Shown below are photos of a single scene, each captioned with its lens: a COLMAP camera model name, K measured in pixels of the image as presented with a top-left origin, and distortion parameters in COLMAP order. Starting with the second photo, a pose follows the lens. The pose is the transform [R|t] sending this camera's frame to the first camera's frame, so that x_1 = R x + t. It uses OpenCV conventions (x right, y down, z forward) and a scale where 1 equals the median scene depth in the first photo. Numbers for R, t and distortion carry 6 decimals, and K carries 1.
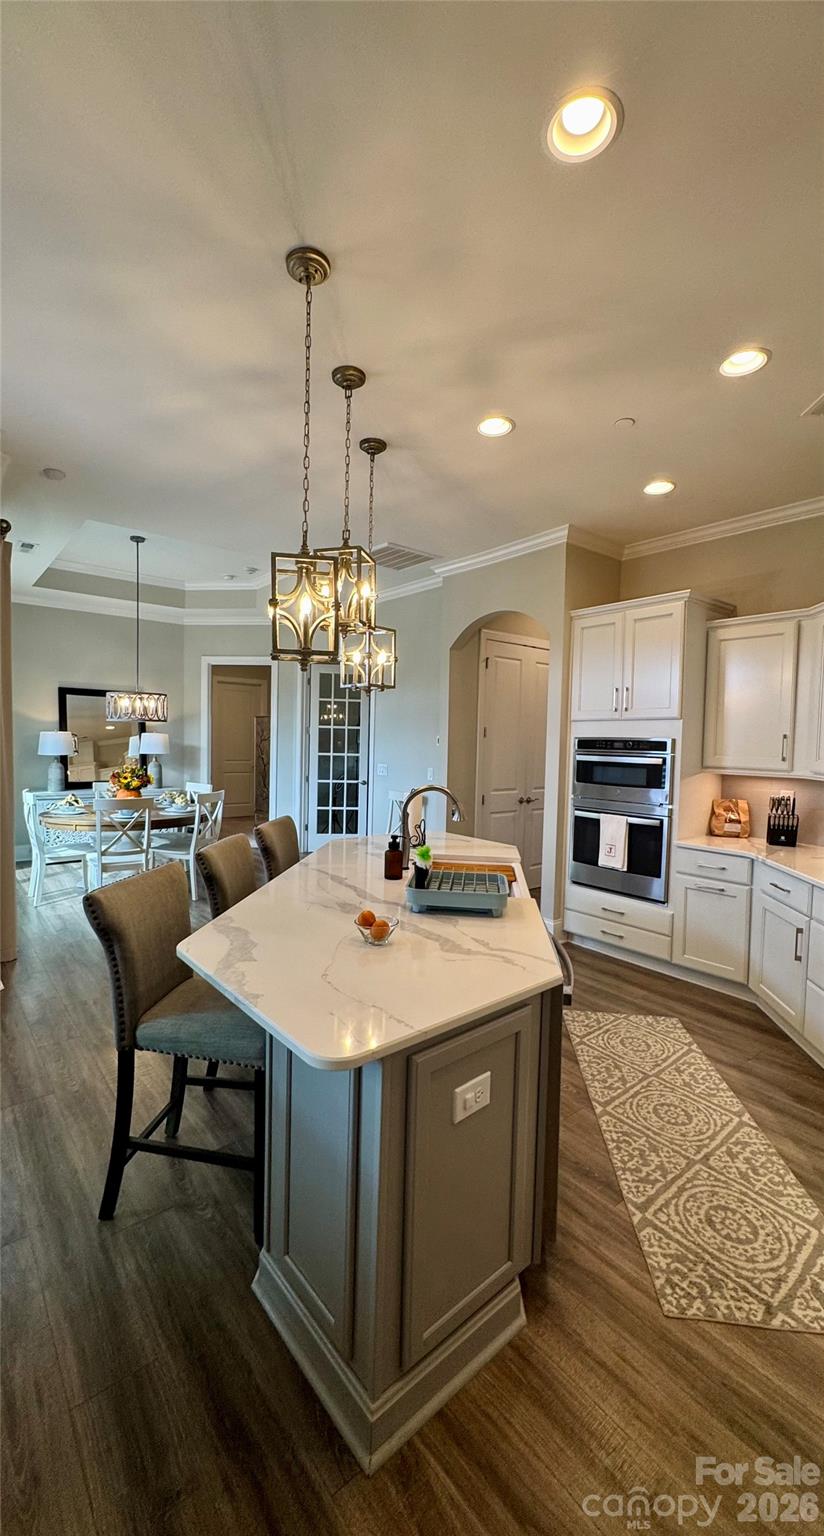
lens RADIAL K [[615.6, 0, 412.0], [0, 615.6, 768.0], [0, 0, 1]] dist [-0.000899, -0.000059]
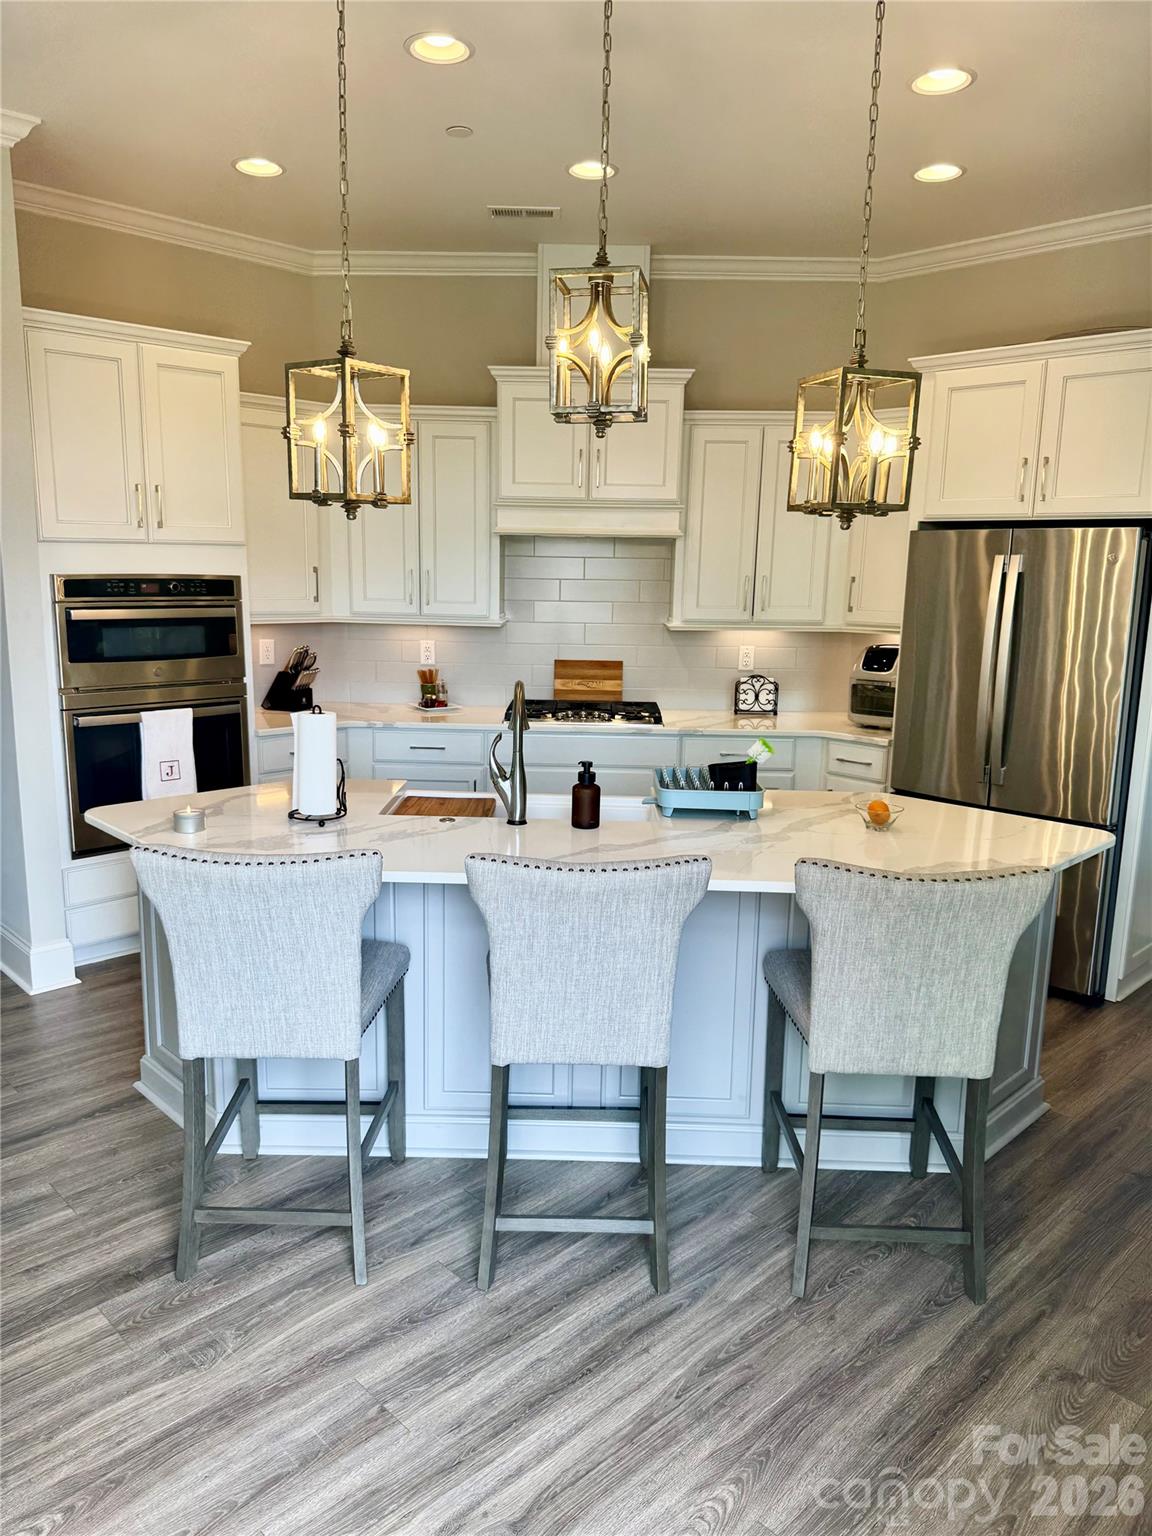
lens RADIAL K [[1066.6, 0, 576.0], [0, 1066.6, 768.0], [0, 0, 1]] dist [0.002392, 0.000888]
pose [[-0.084798, -0.207408, 0.974572, -0.699022], [0.026002, 0.977301, 0.210252, -0.071747], [-0.996059, 0.043170, -0.077480, 0.691556]]
